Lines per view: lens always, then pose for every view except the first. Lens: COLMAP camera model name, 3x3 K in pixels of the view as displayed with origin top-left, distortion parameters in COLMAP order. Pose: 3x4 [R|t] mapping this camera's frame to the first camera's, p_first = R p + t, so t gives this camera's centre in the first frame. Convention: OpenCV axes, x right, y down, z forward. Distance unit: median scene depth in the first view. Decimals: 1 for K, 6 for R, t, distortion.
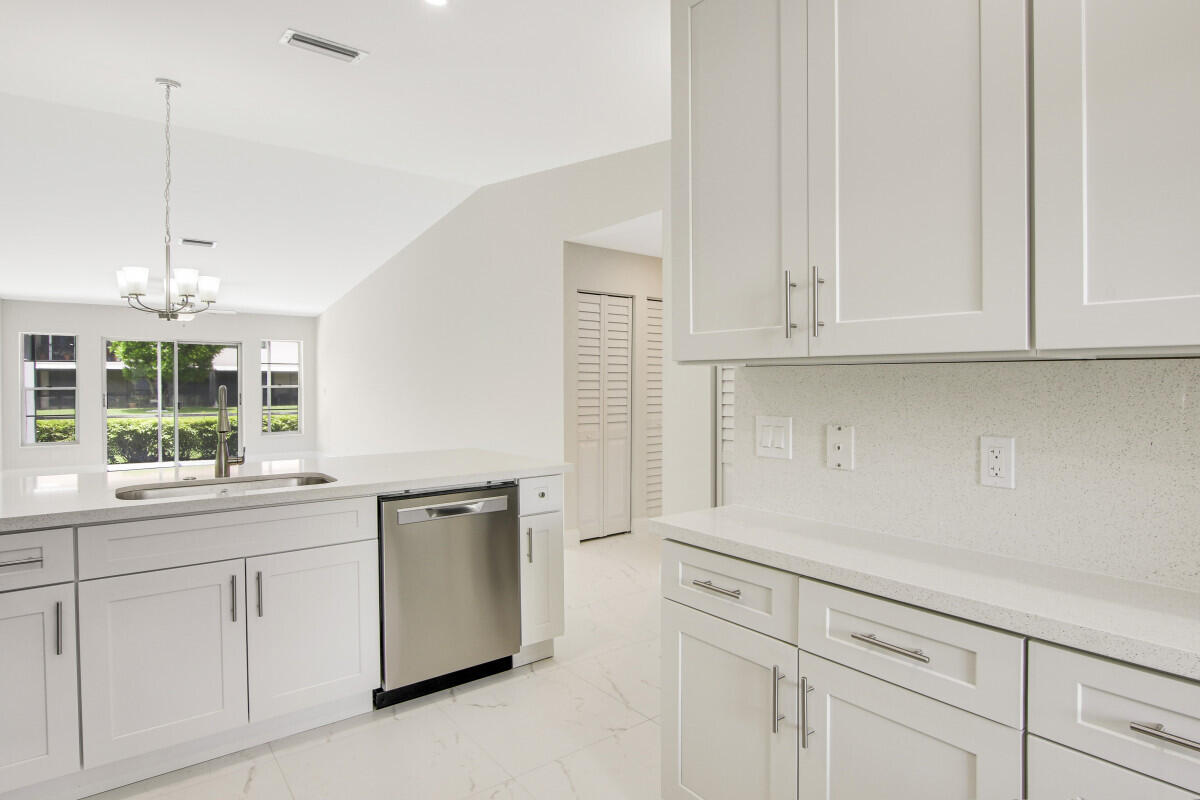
lens RADIAL K [[716.7, 0, 600.0], [0, 716.7, 400.0], [0, 0, 1]] dist [0.003133, 0.001162]
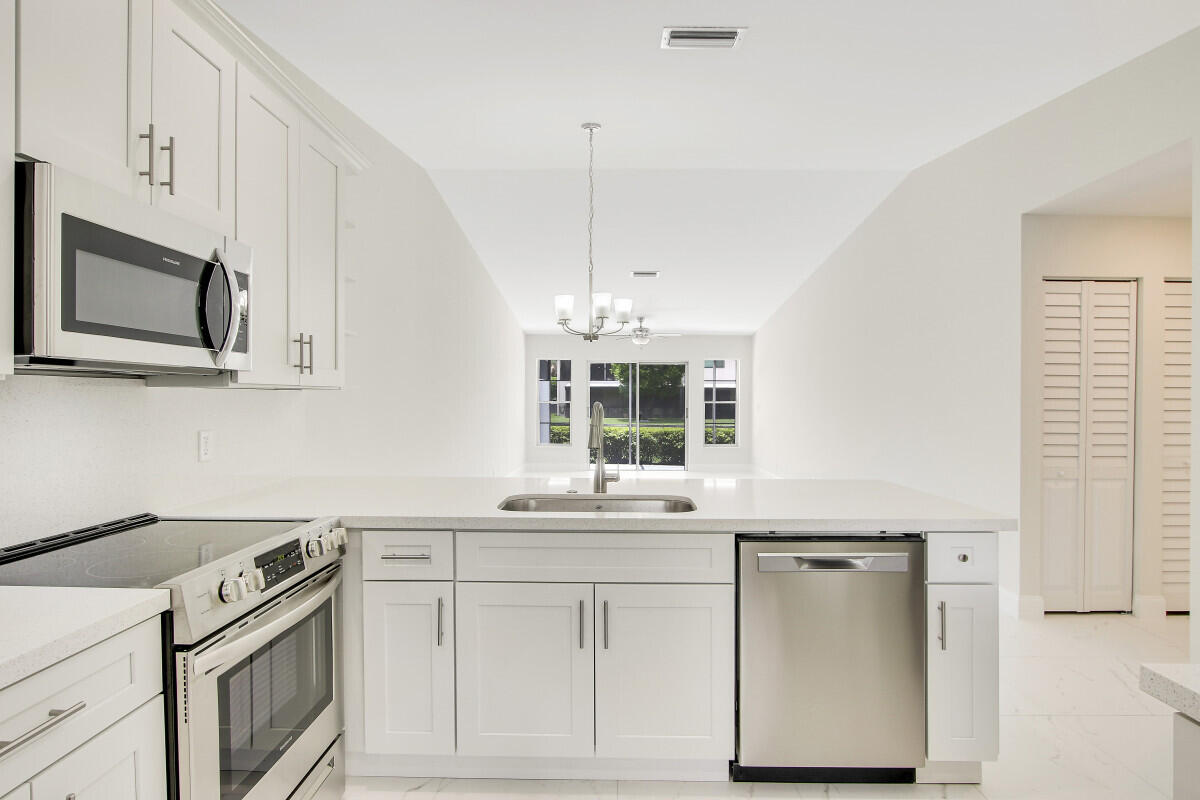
lens RADIAL K [[647.3, 0, 600.0], [0, 647.3, 400.0], [0, 0, 1]] dist [-0.020813, -0.000118]
pose [[0.781937, 0.008109, -0.623305, 0.023497], [-0.021501, 0.999671, -0.013966, -0.006017], [0.622987, 0.024322, 0.781854, 0.185192]]
